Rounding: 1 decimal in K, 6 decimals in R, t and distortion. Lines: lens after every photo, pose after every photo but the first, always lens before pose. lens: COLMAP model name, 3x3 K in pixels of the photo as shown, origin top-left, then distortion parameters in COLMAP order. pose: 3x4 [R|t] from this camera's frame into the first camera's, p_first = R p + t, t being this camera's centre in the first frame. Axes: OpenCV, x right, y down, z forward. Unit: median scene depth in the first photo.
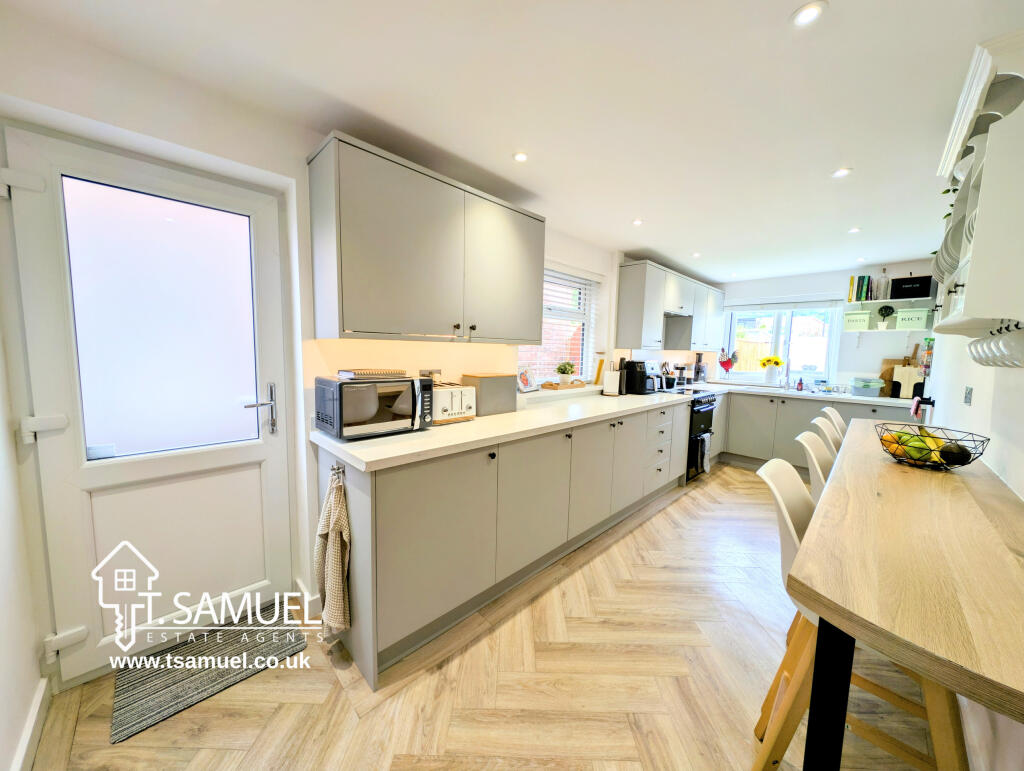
lens RADIAL K [[371.5, 0, 512.0], [0, 371.5, 385.5], [0, 0, 1]] dist [0.001482, -0.000014]
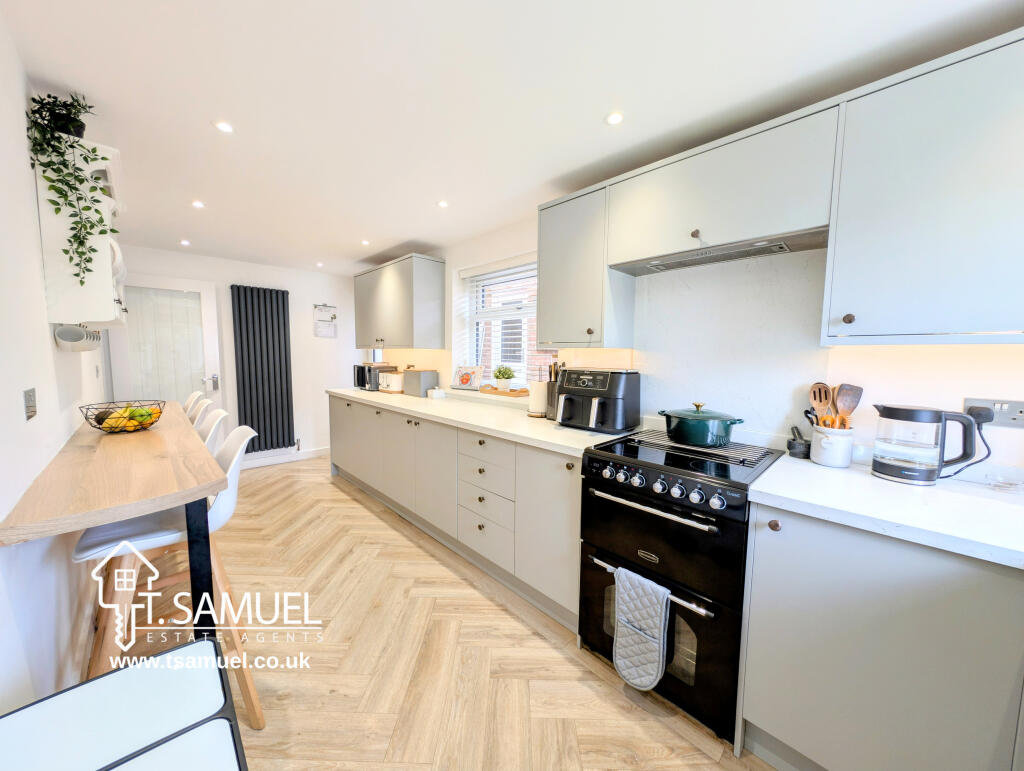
lens RADIAL K [[366.0, 0, 511.3], [0, 366.0, 384.9], [0, 0, 1]] dist [0.001645, -0.000222]
pose [[-0.011550, 0.070790, -0.997424, 1.270536], [-0.103563, 0.992042, 0.071608, -0.100739], [0.994556, 0.104123, -0.004127, 1.260113]]
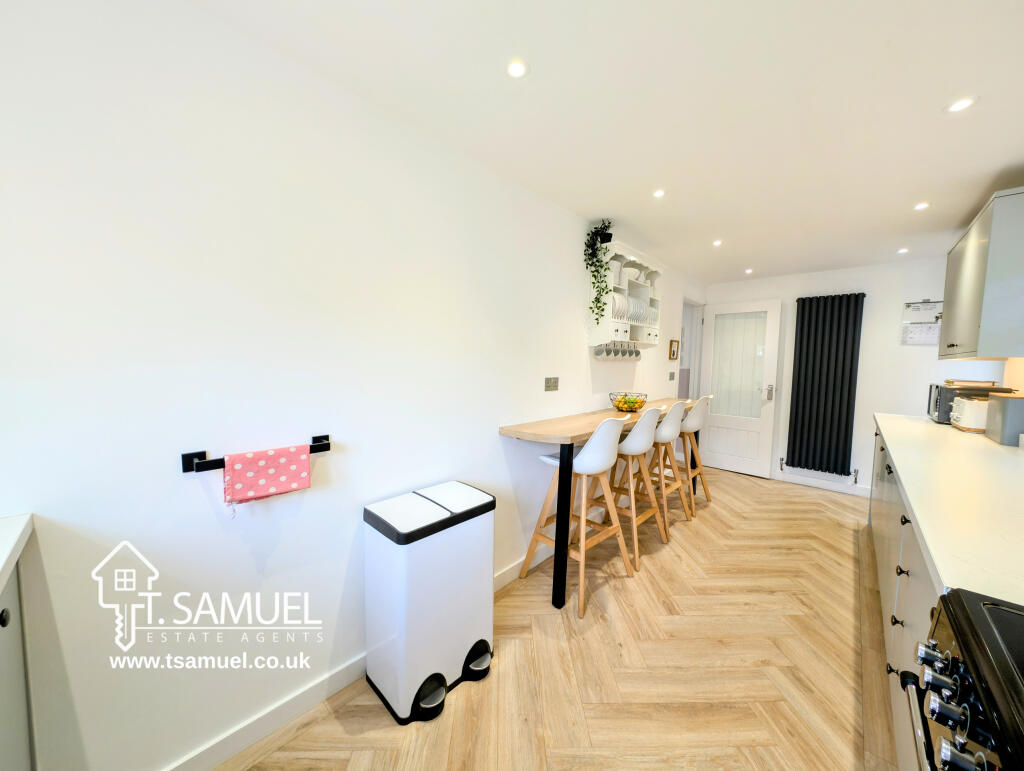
lens RADIAL K [[366.0, 0, 511.3], [0, 366.0, 384.9], [0, 0, 1]] dist [0.001645, -0.000222]
pose [[-0.999110, -0.027218, -0.032208, 0.984215], [-0.032014, 0.986725, 0.159215, -0.131776], [0.027447, 0.160104, -0.986718, 1.604957]]
